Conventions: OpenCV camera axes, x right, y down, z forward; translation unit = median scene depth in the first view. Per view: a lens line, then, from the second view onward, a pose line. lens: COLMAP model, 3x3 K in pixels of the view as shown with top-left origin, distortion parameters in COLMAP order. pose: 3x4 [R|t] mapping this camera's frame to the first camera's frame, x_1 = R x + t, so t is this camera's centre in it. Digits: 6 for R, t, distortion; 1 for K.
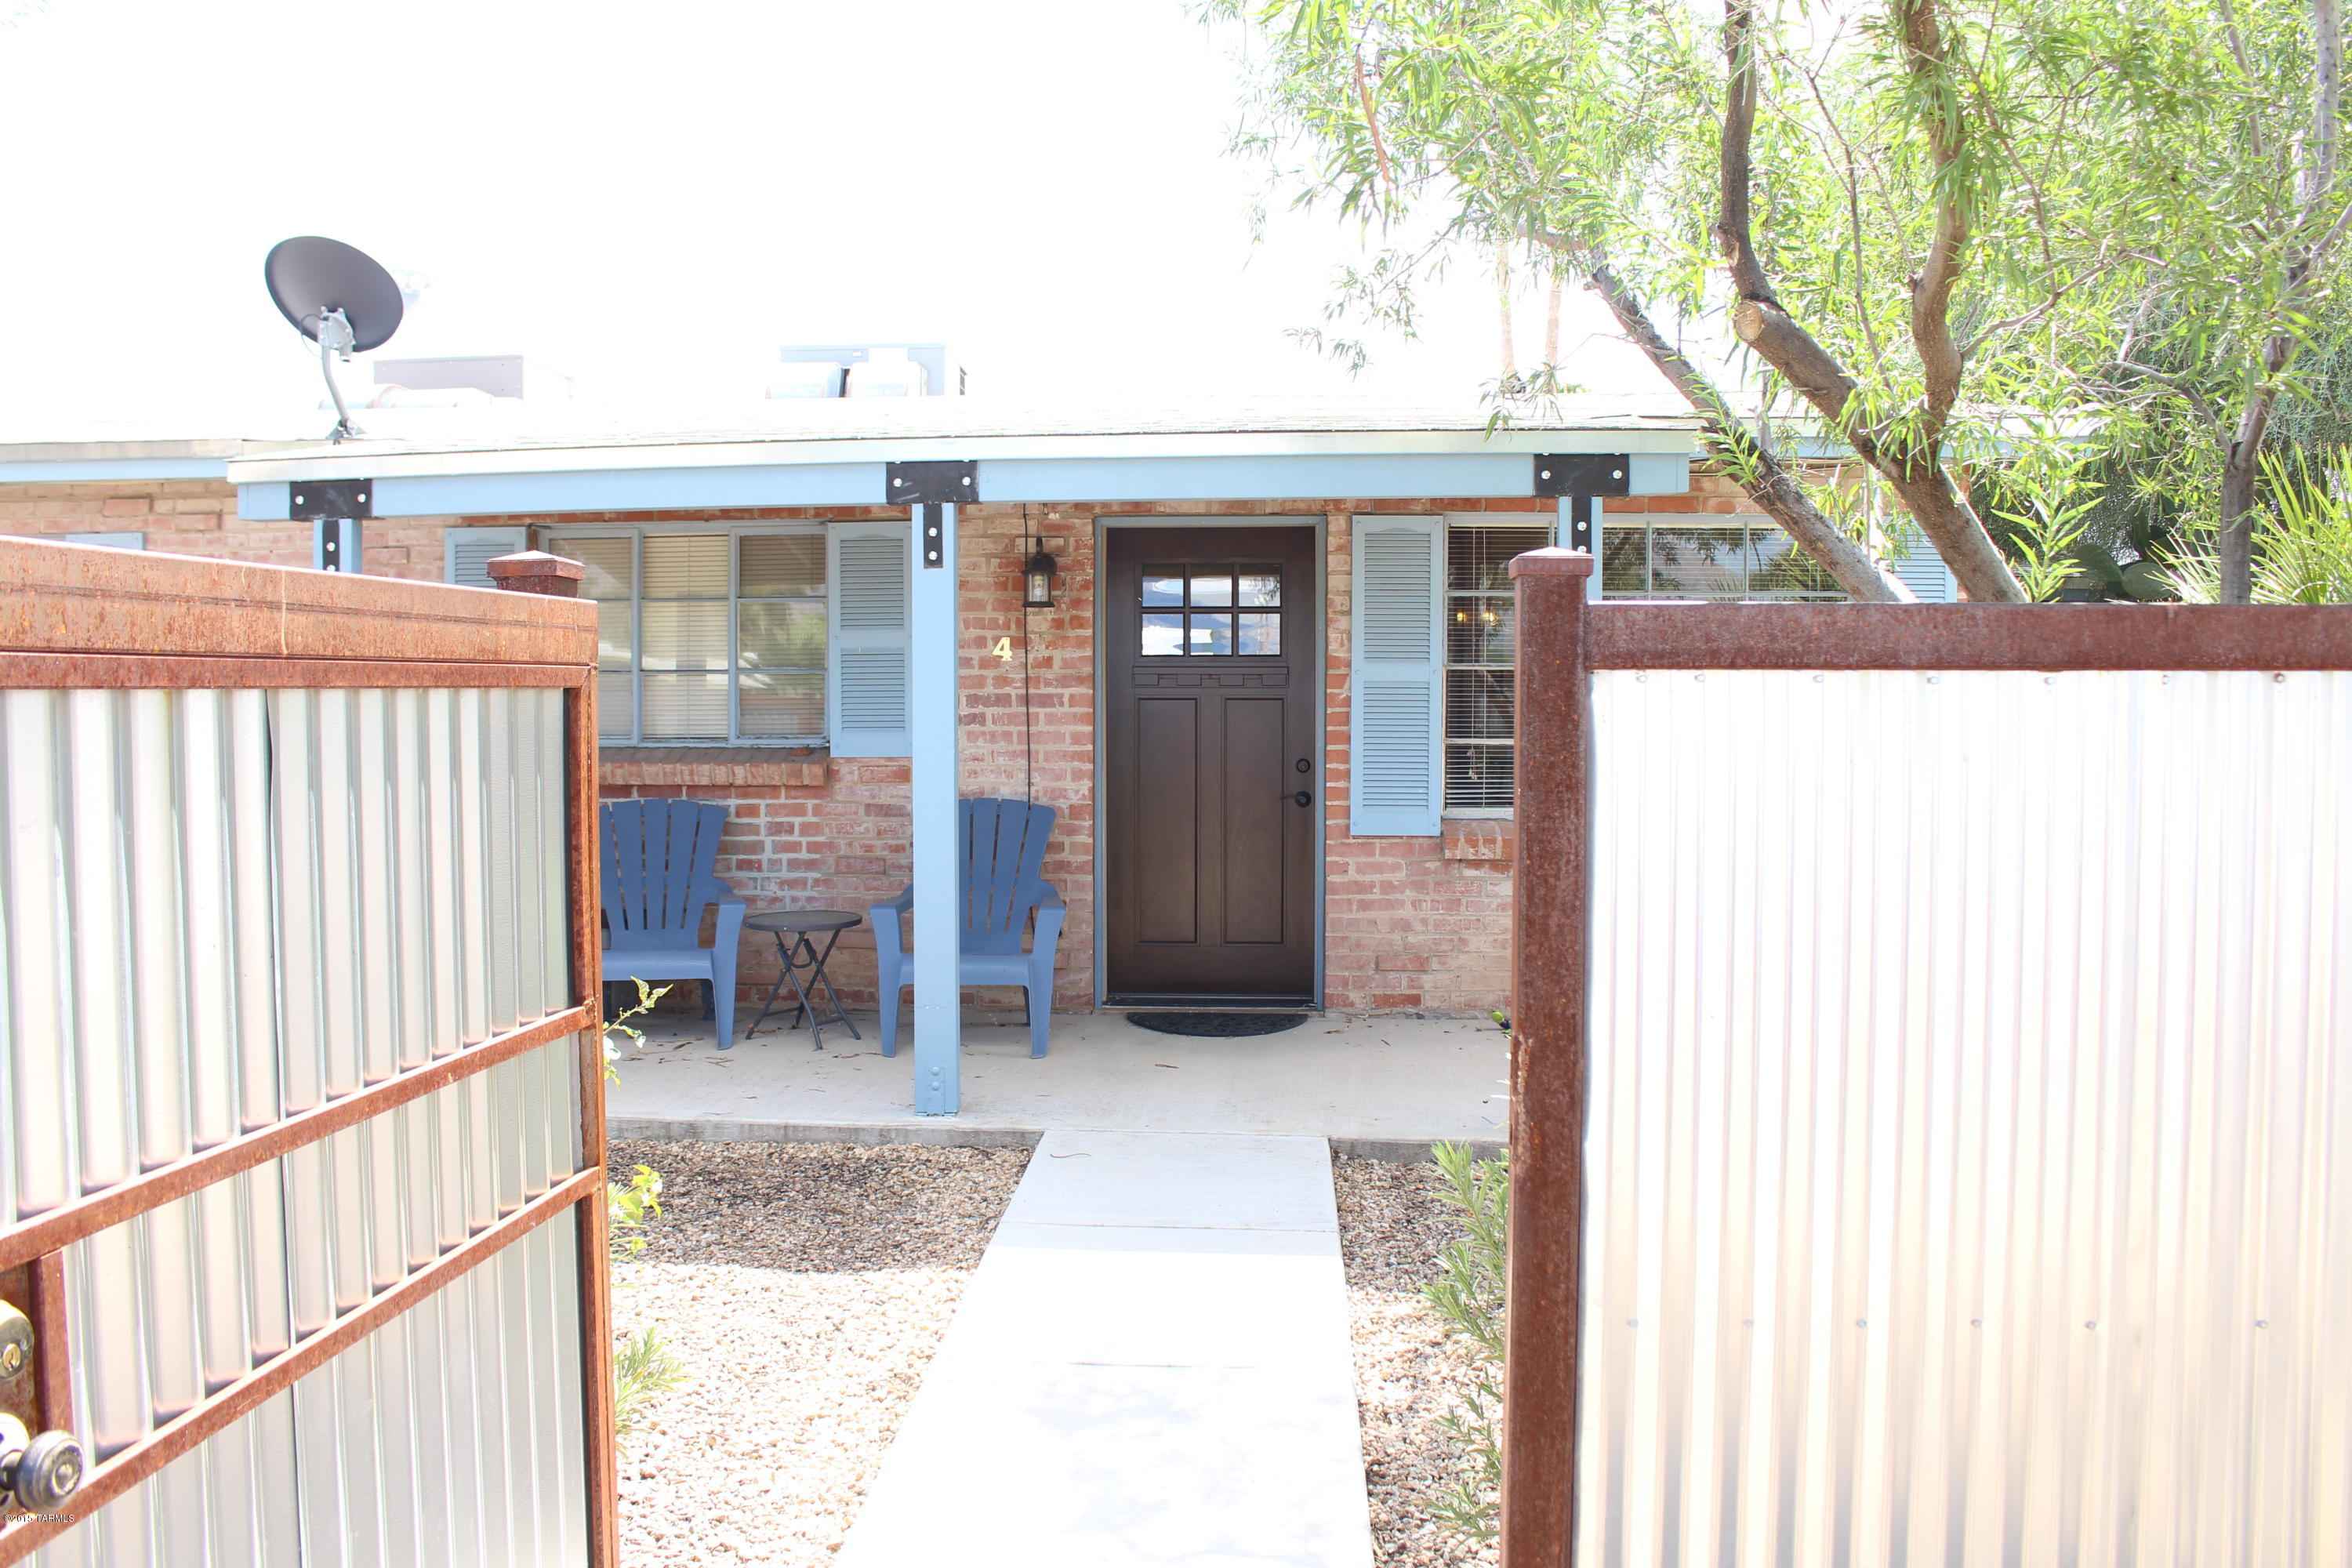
lens RADIAL K [[1925.0, 0, 1158.2], [0, 1925.0, 779.6], [0, 0, 1]] dist [-0.107959, 0.005429]
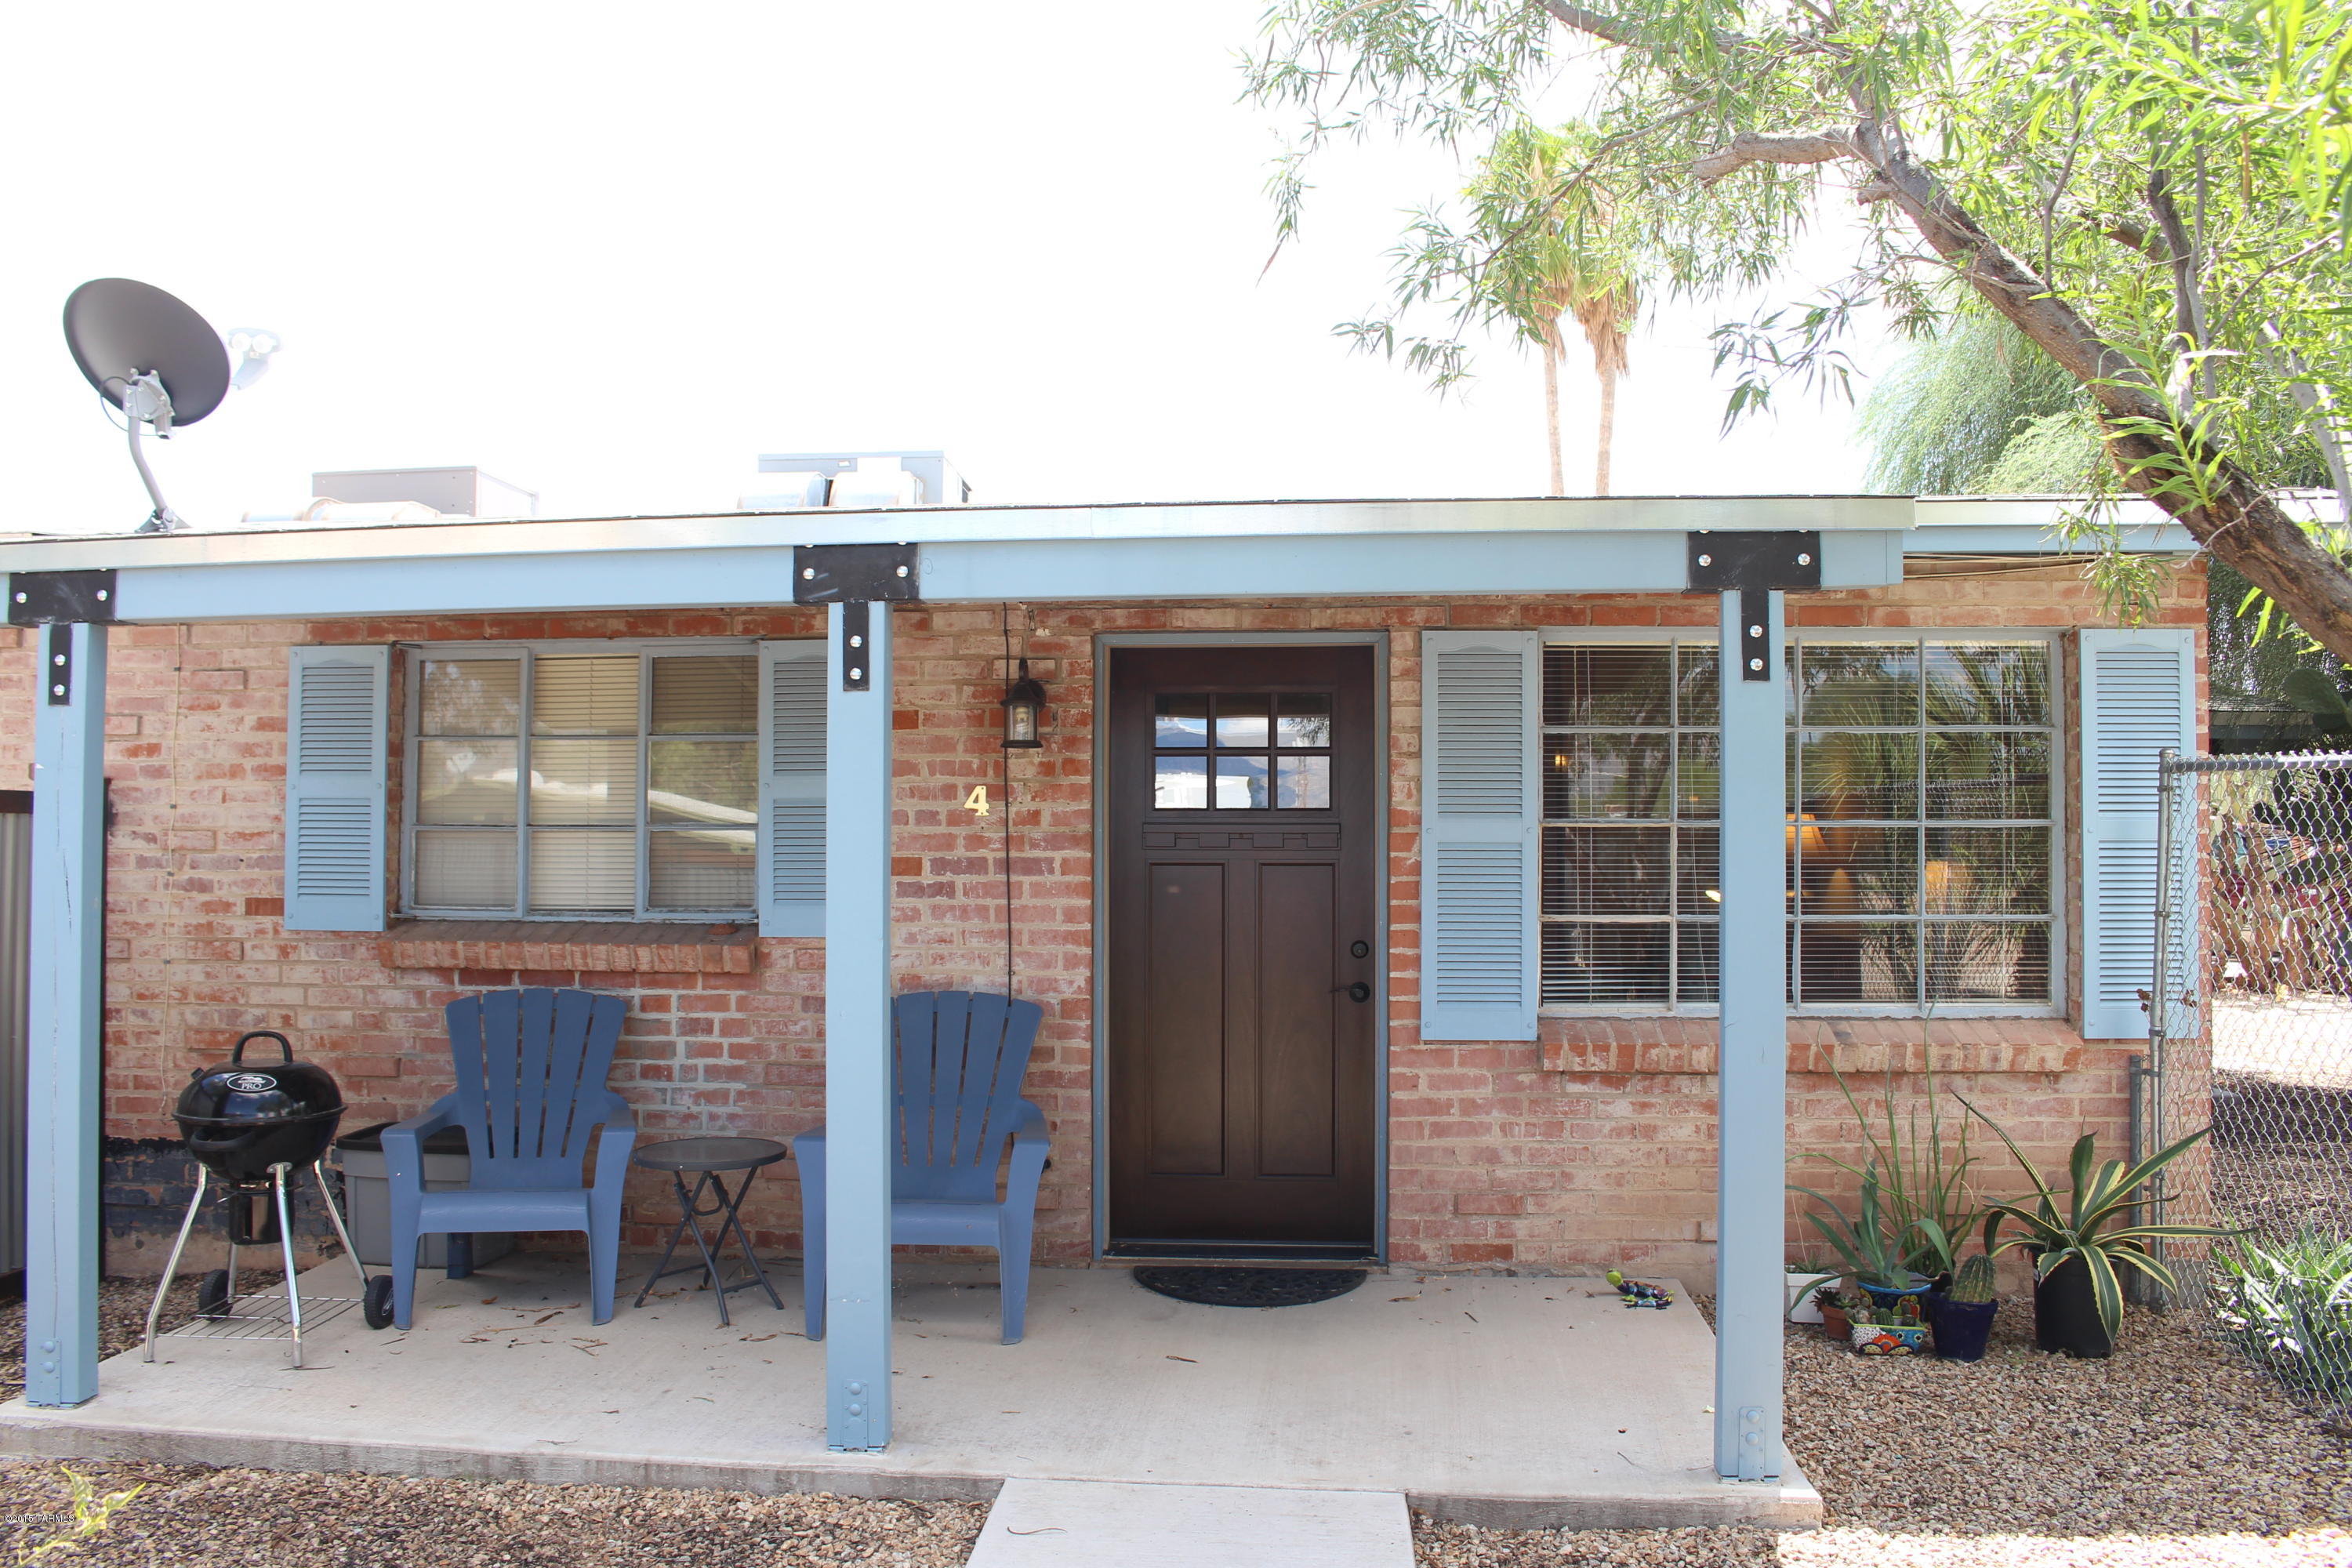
lens RADIAL K [[1925.0, 0, 1191.2], [0, 1925.0, 774.9], [0, 0, 1]] dist [-0.107959, 0.005429]
pose [[0.999997, 0.000886, -0.002216, 0.008570], [-0.001057, 0.996920, -0.078420, -0.016965], [0.002139, 0.078422, 0.996918, 0.217524]]
